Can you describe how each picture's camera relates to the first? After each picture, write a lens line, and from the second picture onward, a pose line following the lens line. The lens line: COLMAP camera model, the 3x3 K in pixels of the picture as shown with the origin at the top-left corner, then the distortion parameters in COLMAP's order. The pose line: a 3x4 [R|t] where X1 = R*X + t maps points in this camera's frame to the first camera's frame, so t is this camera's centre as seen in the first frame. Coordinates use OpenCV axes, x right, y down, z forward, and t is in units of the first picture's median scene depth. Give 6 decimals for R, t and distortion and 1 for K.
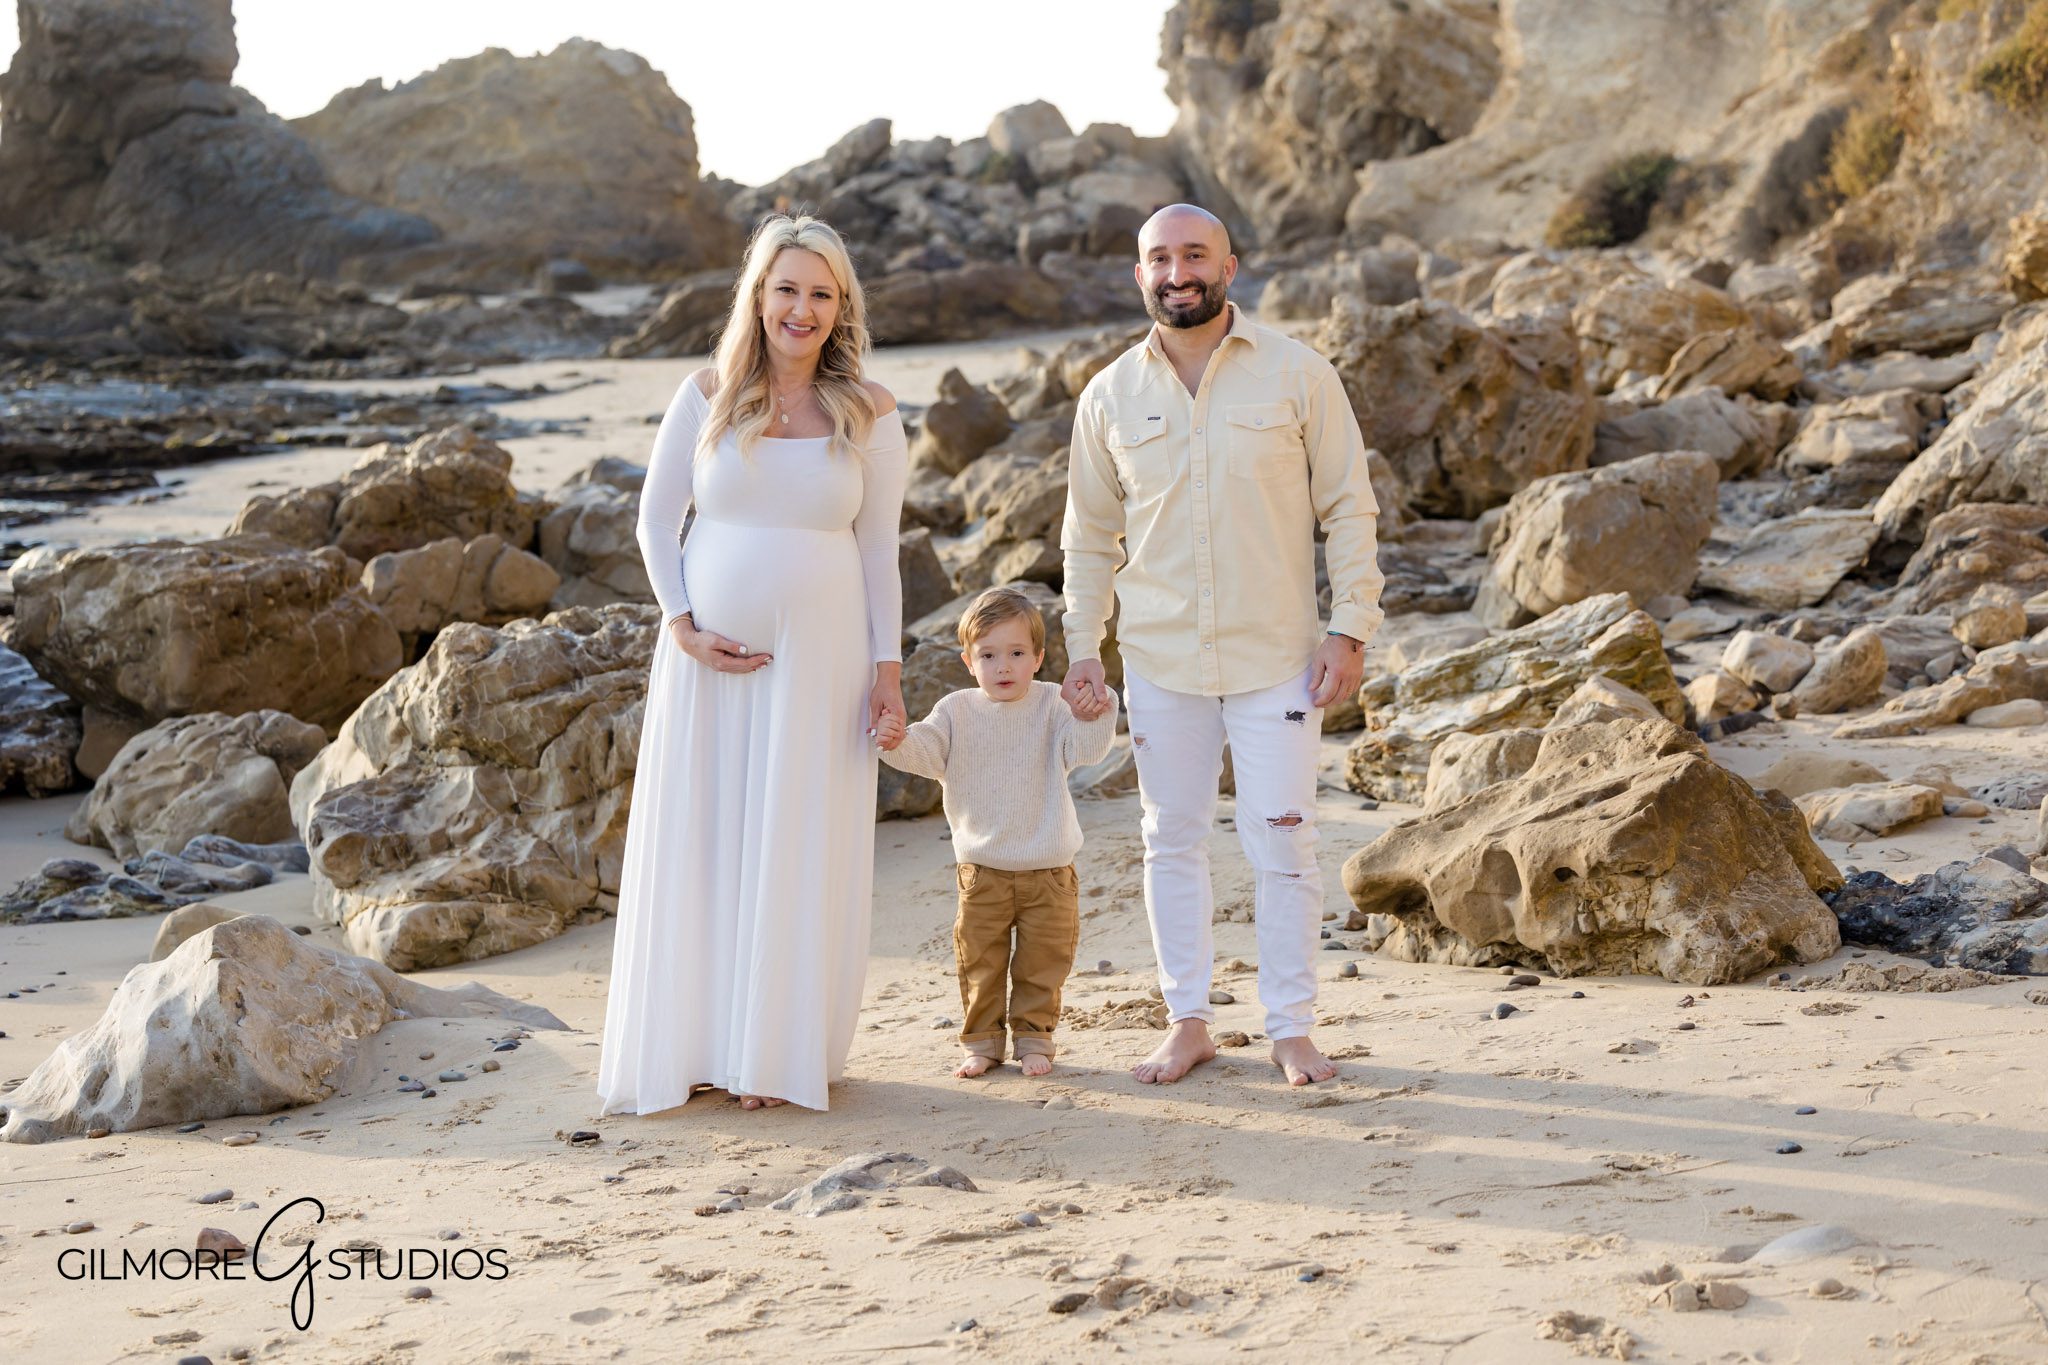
lens RADIAL K [[4068.0, 0, 1028.8], [0, 4068.0, 678.8], [0, 0, 1]] dist [0.027621, -0.117462]
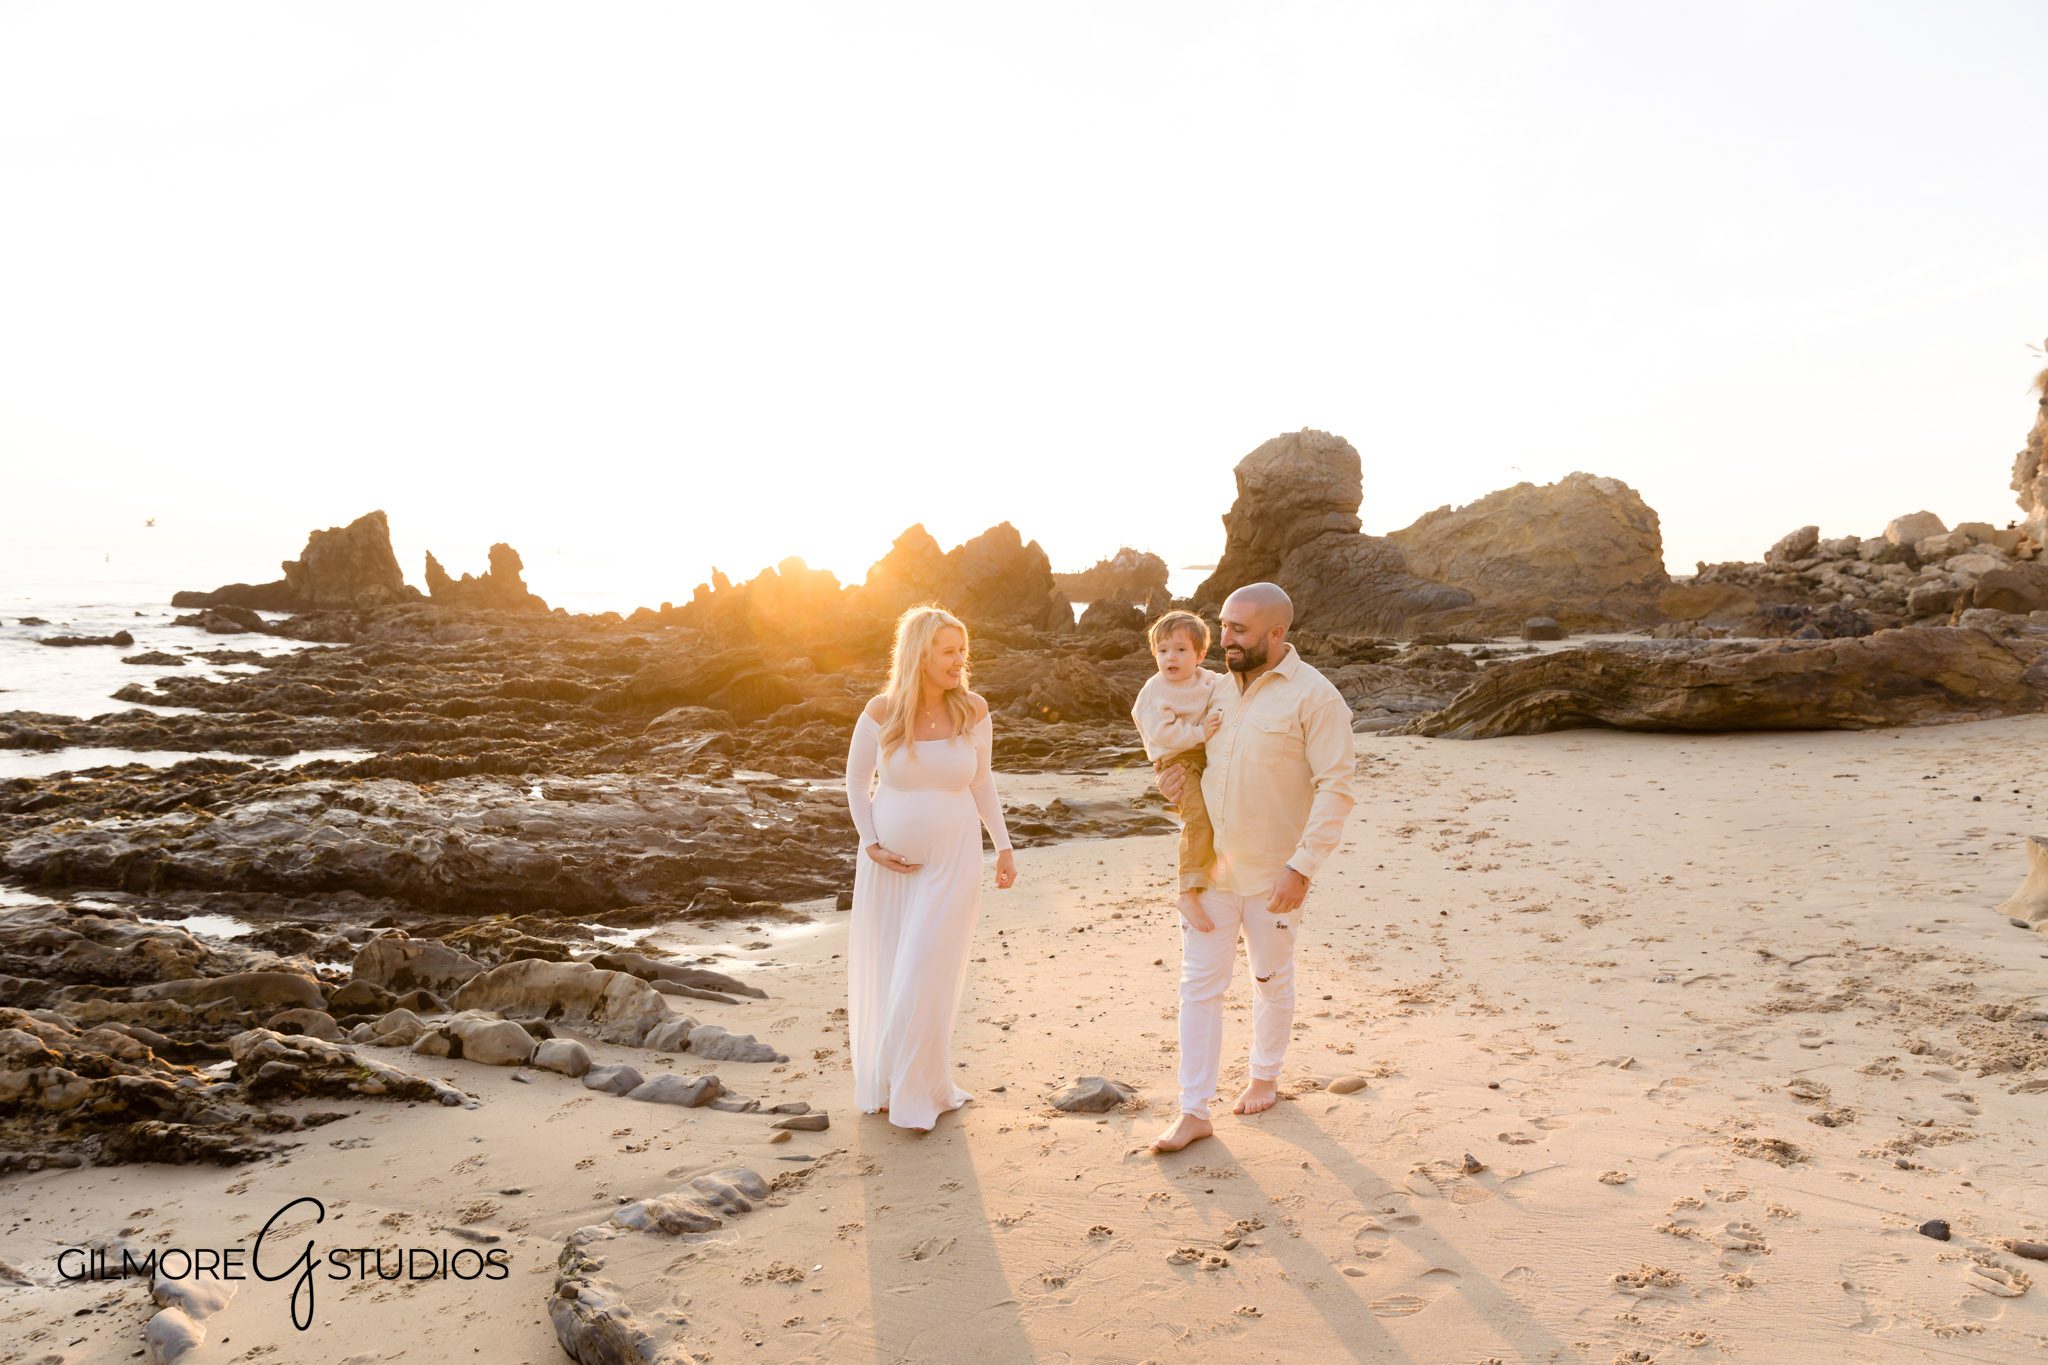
lens RADIAL K [[1377.9, 0, 993.1], [0, 1377.9, 691.1], [0, 0, 1]] dist [-0.001347, 0.000800]
pose [[0.836936, 0.018526, -0.546987, -0.045780], [-0.042947, 0.998568, -0.031890, -0.268769], [0.545614, 0.050182, 0.836533, 2.483652]]
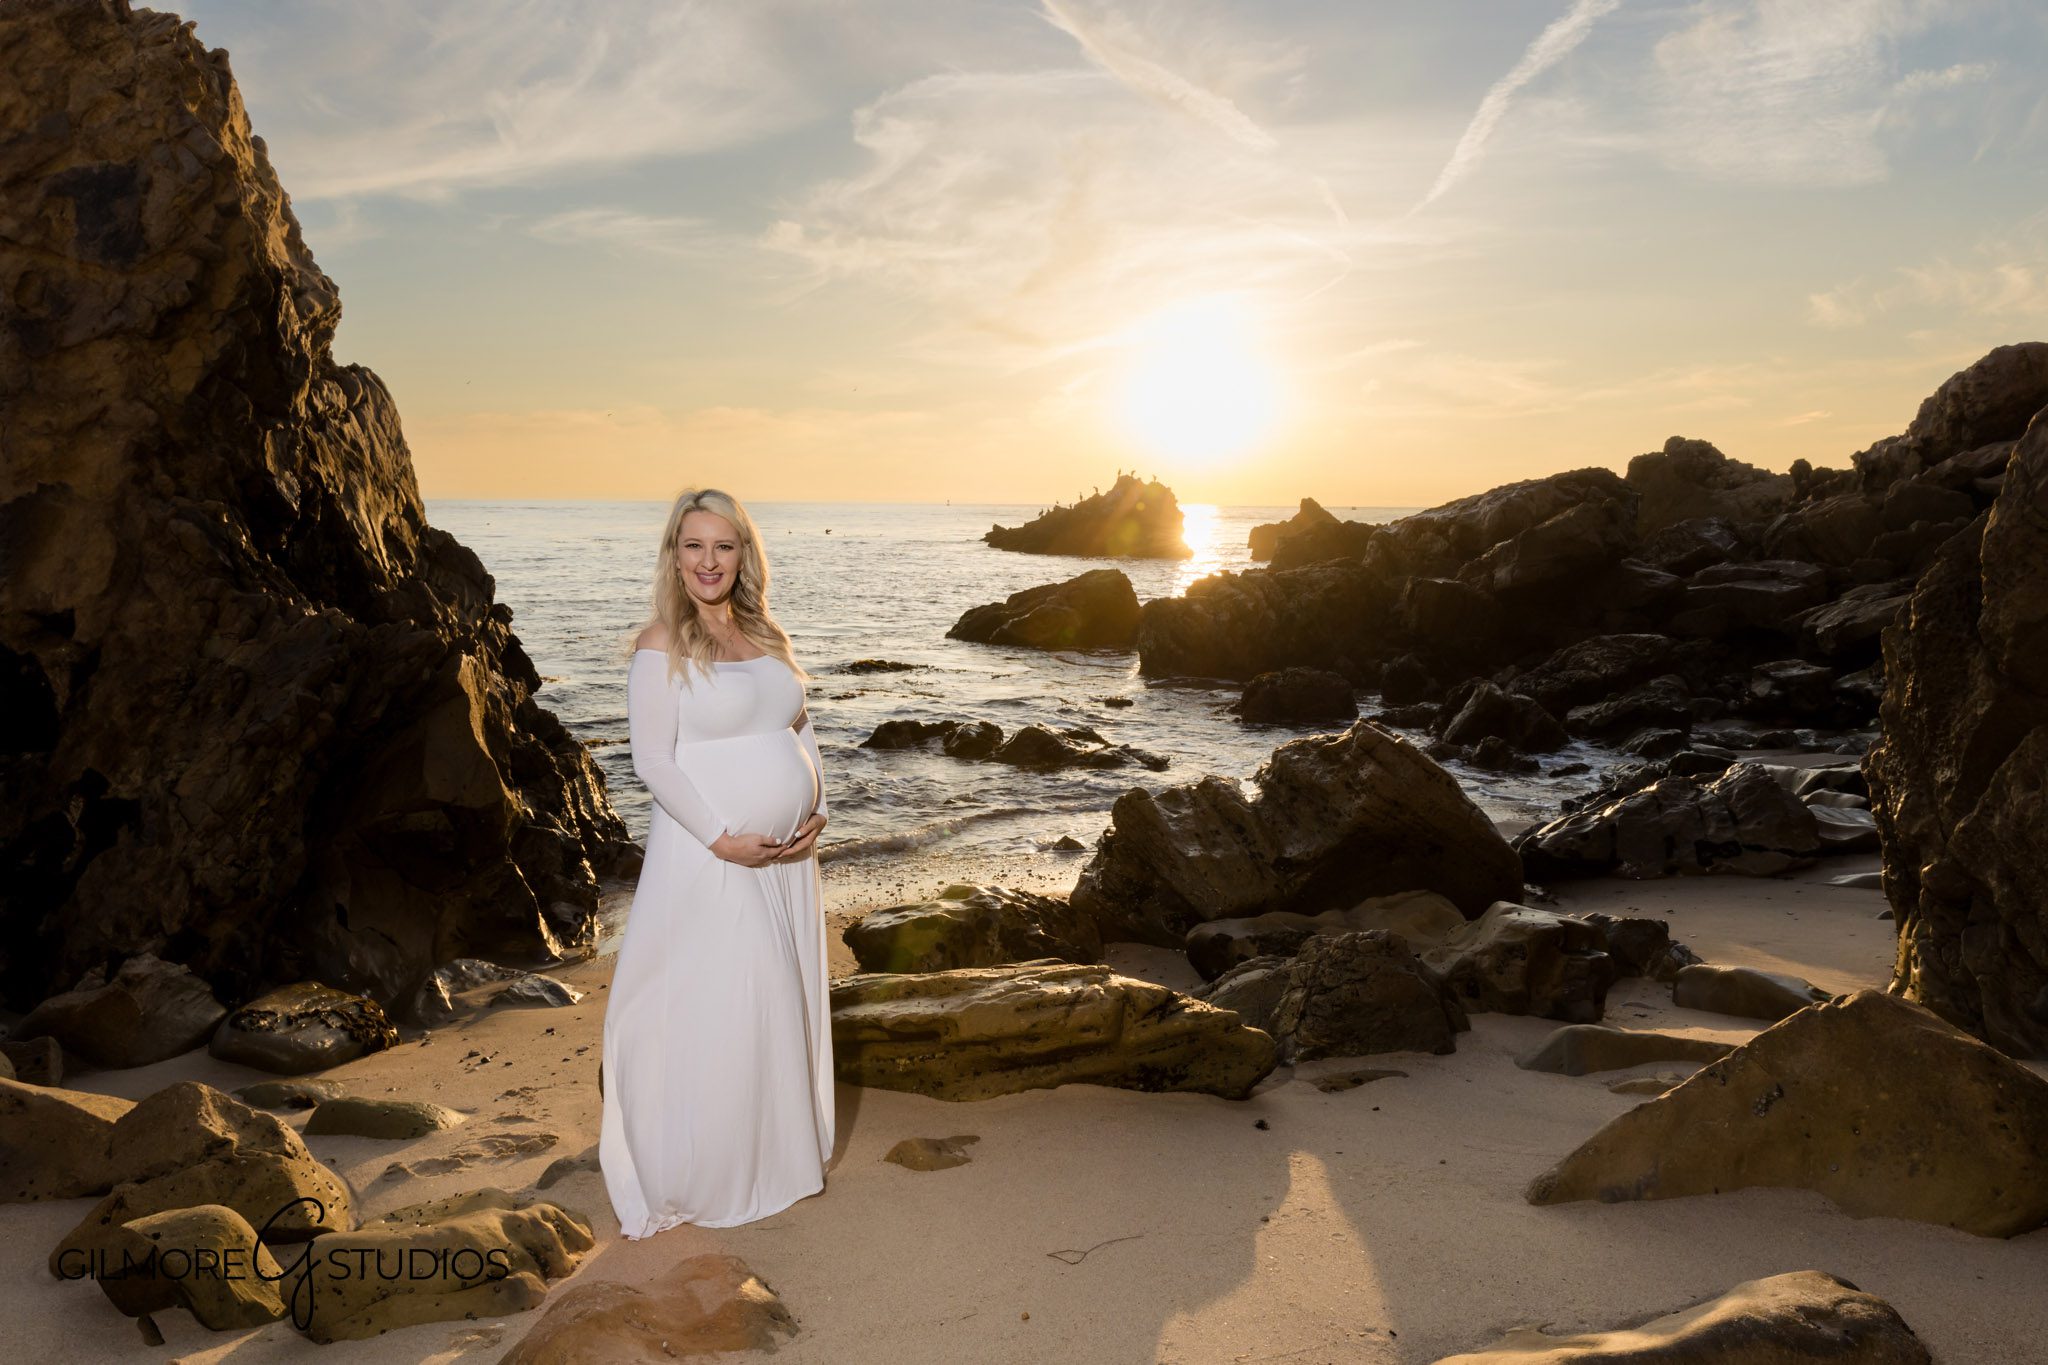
lens RADIAL K [[1397.9, 0, 1033.8], [0, 1397.9, 687.4], [0, 0, 1]] dist [0.003199, 0.003679]
pose [[0.639777, 0.053289, -0.766711, 0.218441], [-0.063180, 0.997863, 0.016635, -0.602891], [0.765959, 0.037798, 0.641777, 5.546985]]
